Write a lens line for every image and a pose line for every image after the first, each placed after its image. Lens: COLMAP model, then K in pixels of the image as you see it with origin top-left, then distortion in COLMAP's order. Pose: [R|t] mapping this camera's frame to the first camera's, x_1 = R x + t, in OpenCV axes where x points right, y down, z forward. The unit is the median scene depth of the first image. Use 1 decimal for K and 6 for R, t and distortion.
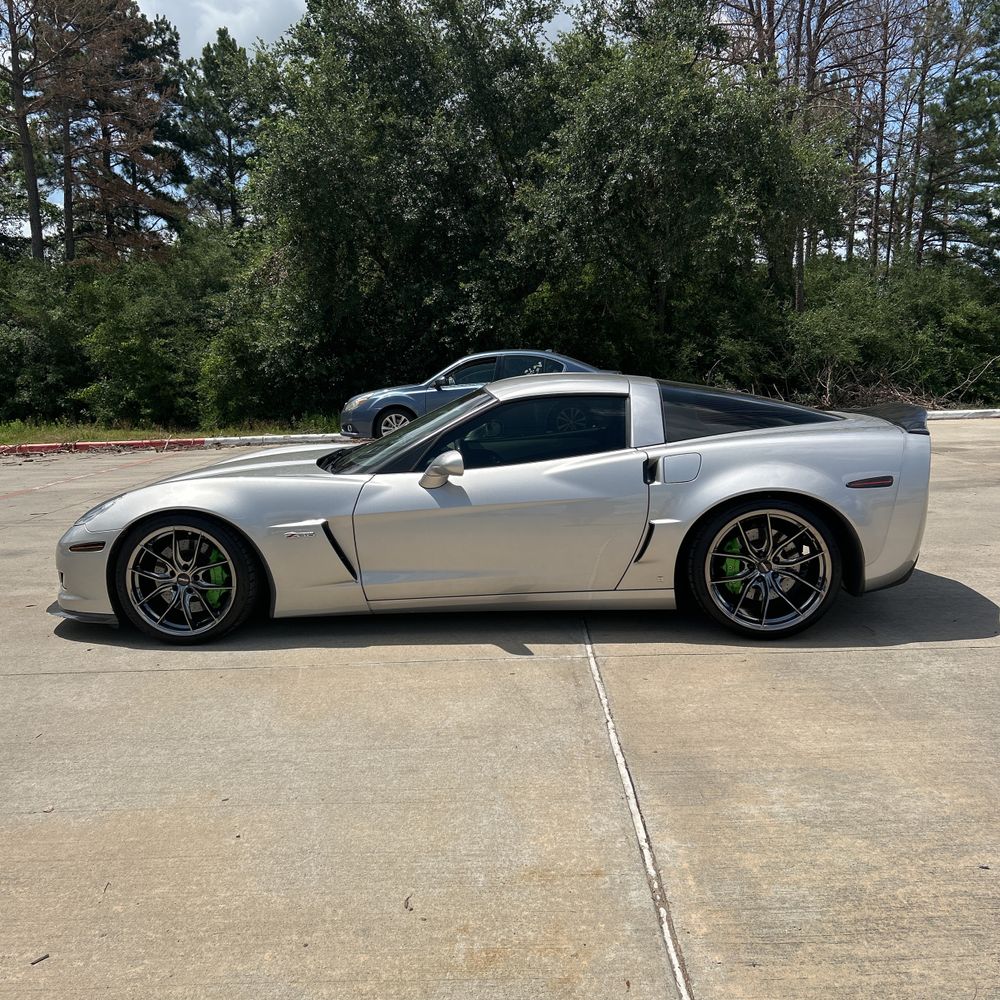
lens RADIAL K [[985.4, 0, 478.8], [0, 985.4, 502.0], [0, 0, 1]] dist [0.008269, -0.015653]
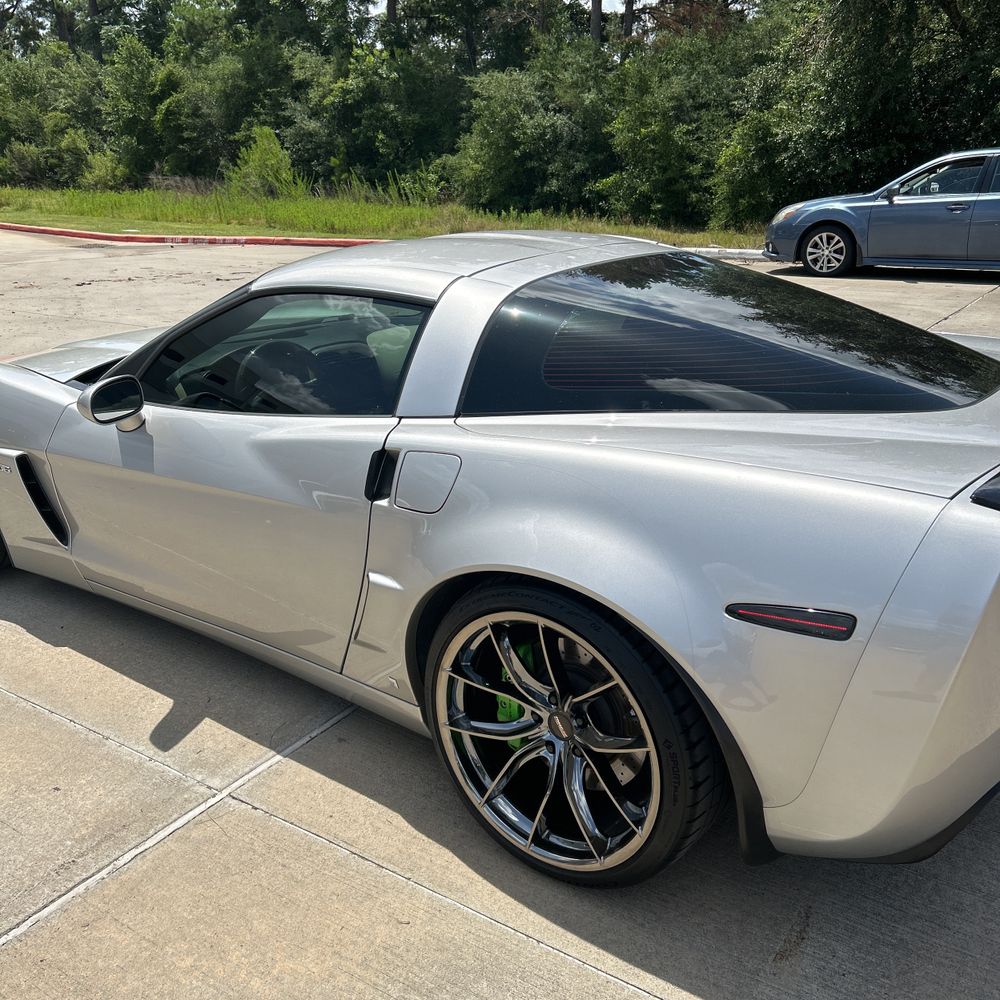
lens RADIAL K [[965.6, 0, 478.0], [0, 965.6, 534.4], [0, 0, 1]] dist [0.004825, 0.007222]
pose [[0.837837, 0.212591, -0.502827, 0.066455], [-0.086803, 0.961221, 0.261761, -0.019031], [0.538976, -0.175666, 0.823800, 0.089833]]
